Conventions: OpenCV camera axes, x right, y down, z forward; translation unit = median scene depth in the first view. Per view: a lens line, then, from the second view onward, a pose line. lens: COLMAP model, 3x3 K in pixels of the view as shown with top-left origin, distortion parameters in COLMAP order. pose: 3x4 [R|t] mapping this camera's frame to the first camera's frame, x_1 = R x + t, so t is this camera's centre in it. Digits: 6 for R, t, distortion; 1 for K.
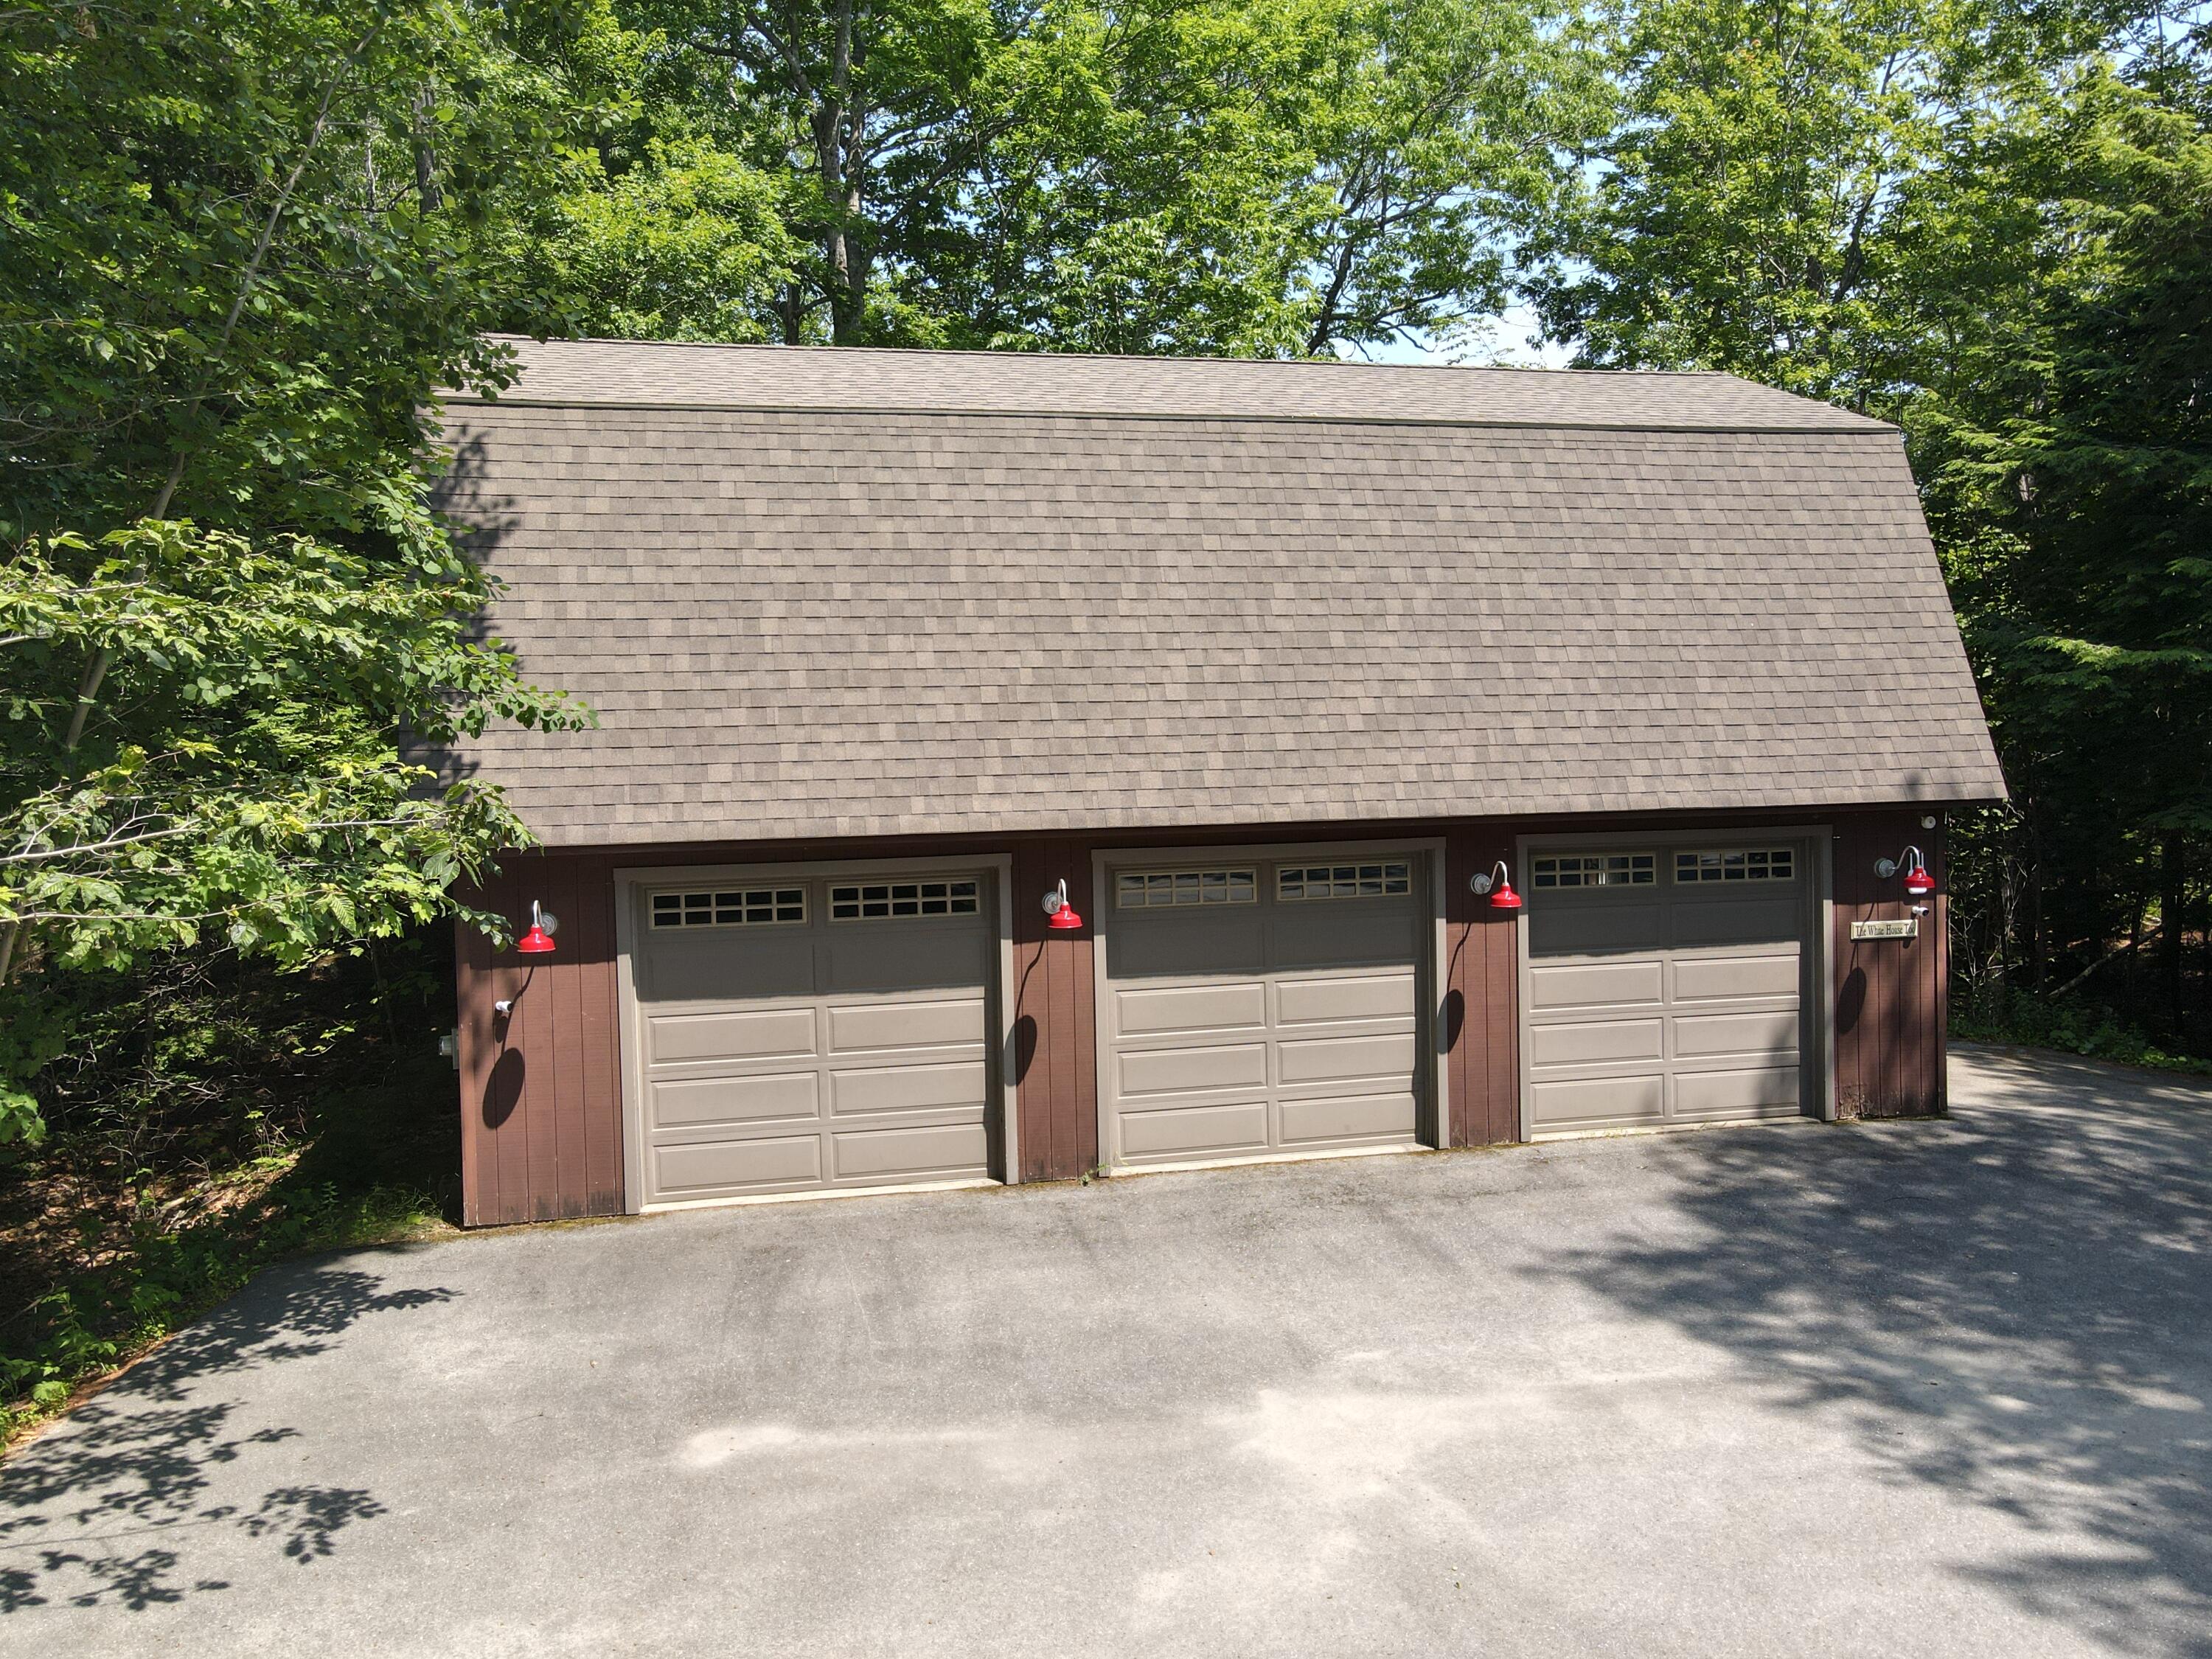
lens RADIAL K [[1626.8, 0, 1110.8], [0, 1626.8, 811.4], [0, 0, 1]] dist [-0.022010, 0.065905]
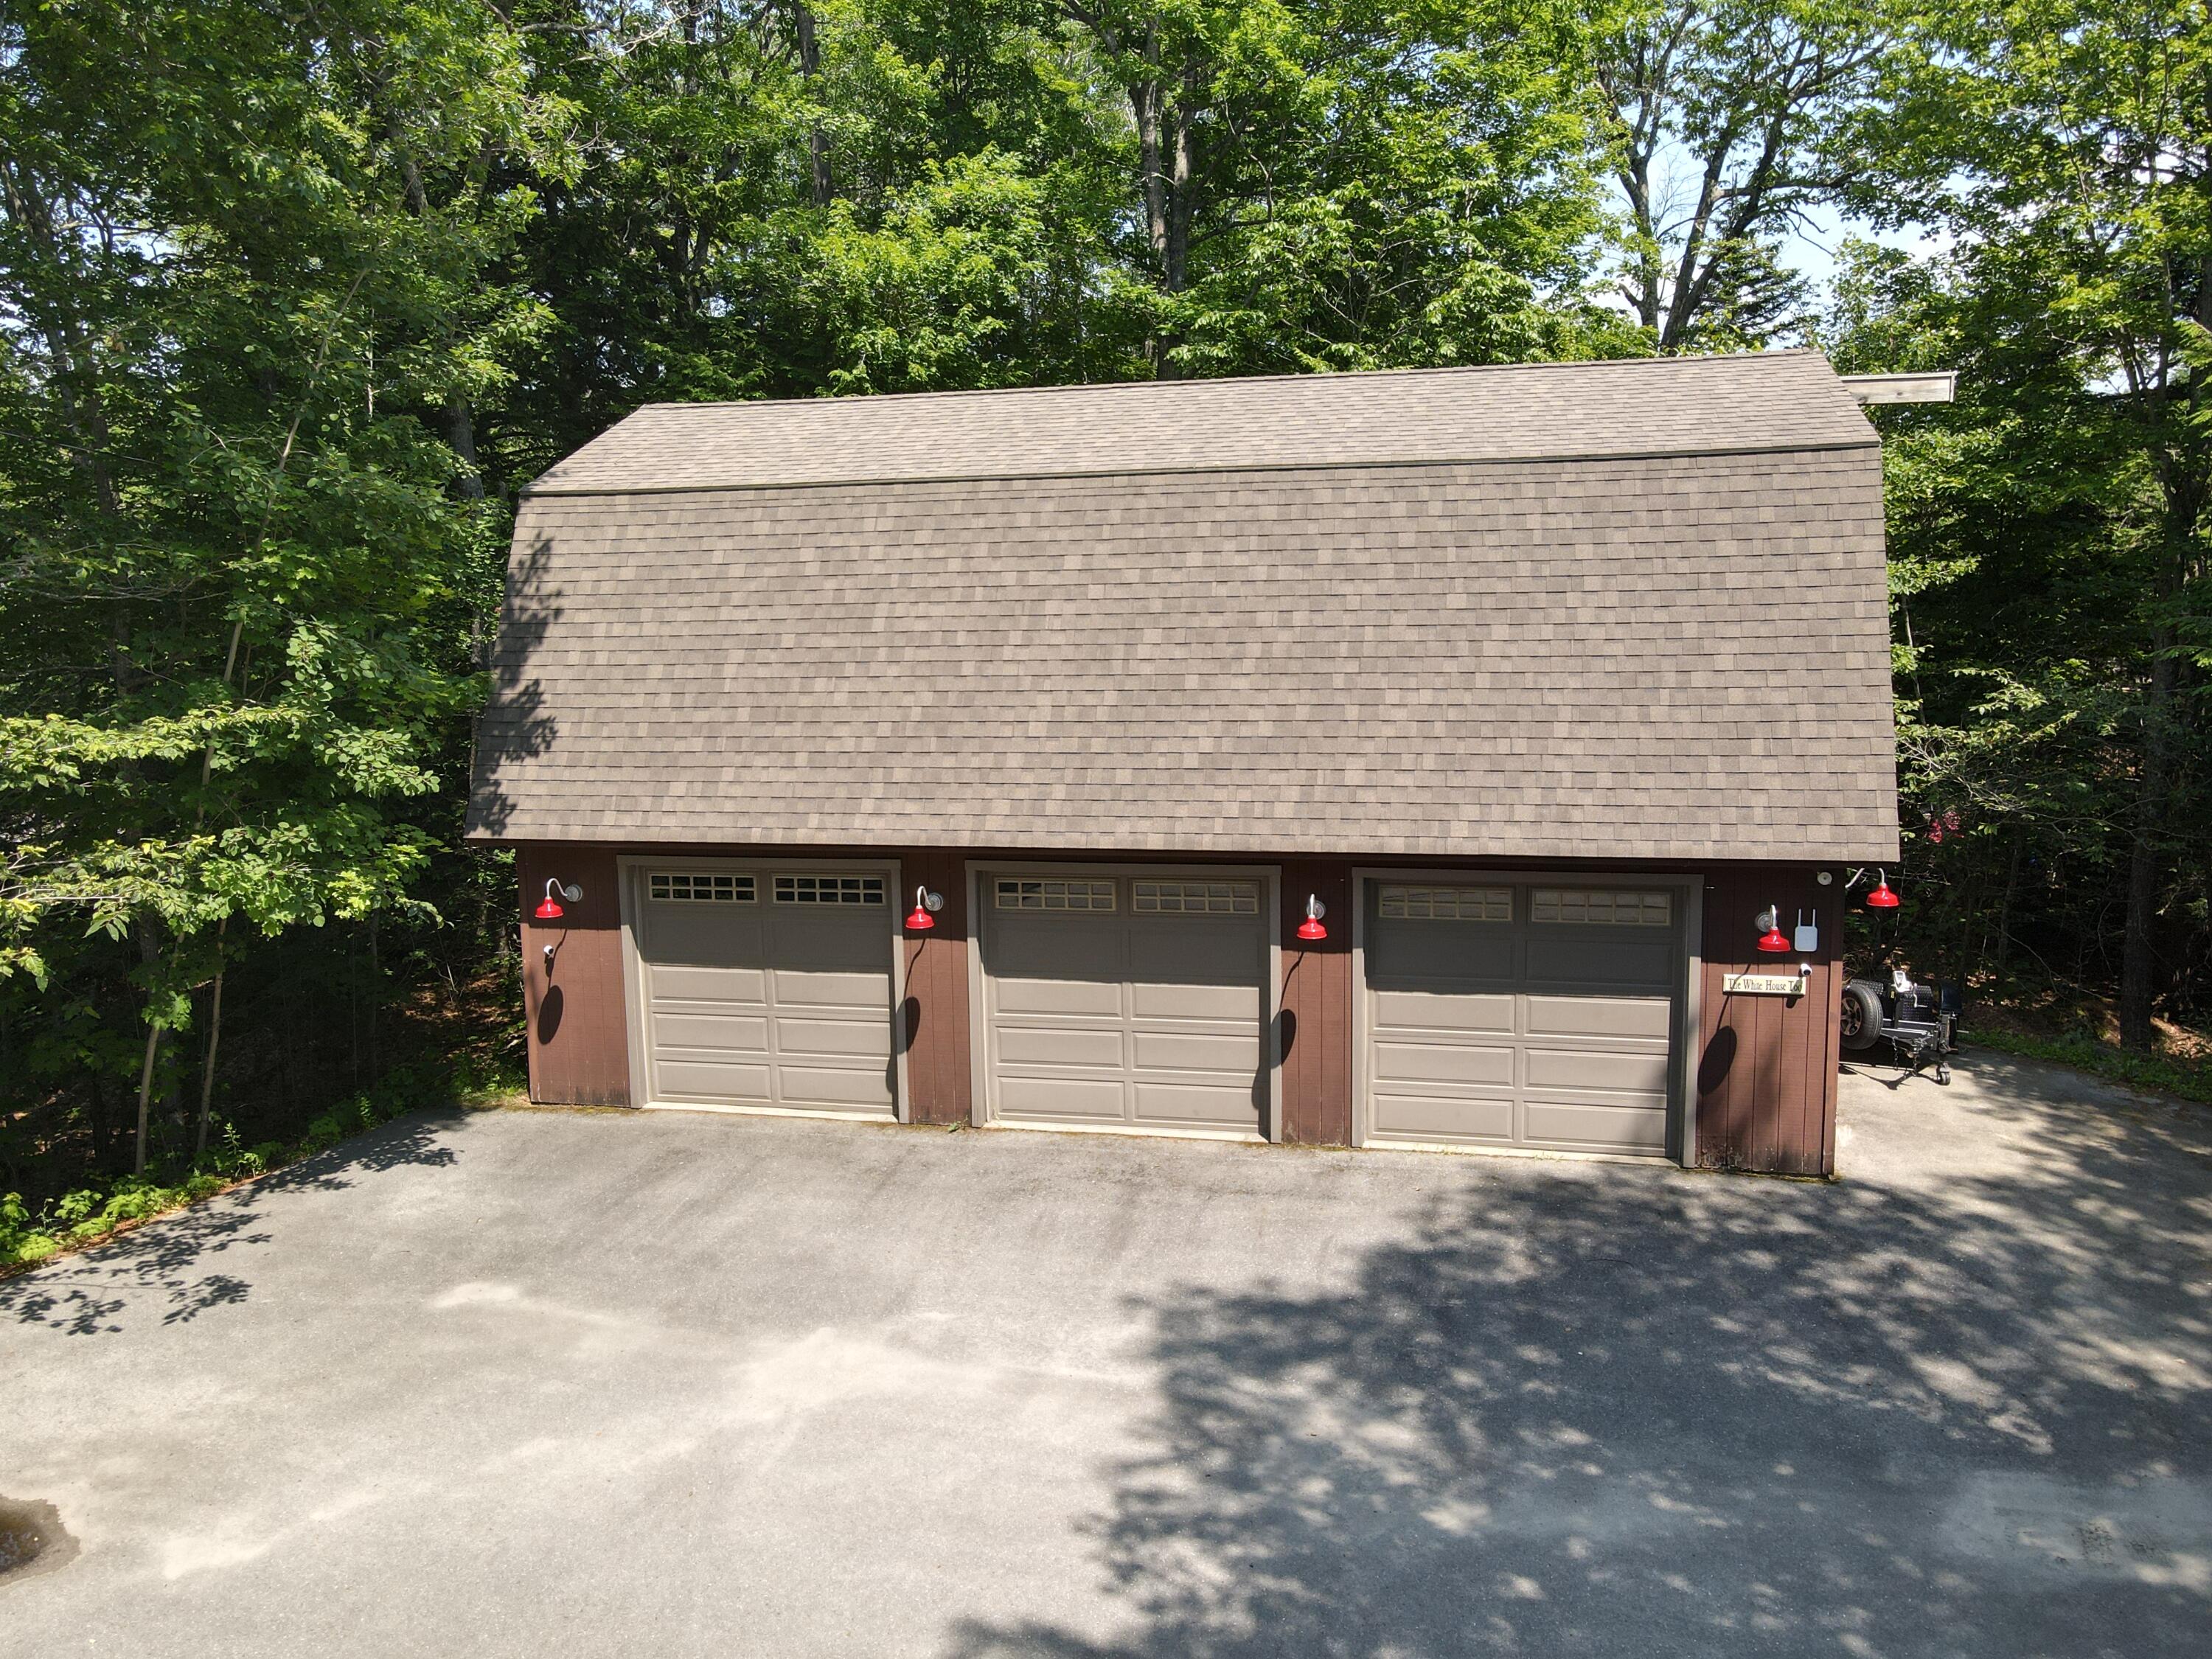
lens RADIAL K [[1626.8, 0, 1110.8], [0, 1626.8, 811.4], [0, 0, 1]] dist [-0.022010, 0.065905]
pose [[0.907152, 0.060978, -0.416363, 0.565125], [-0.017522, 0.994061, 0.107408, -0.138472], [0.420439, -0.090140, 0.902832, -0.031893]]
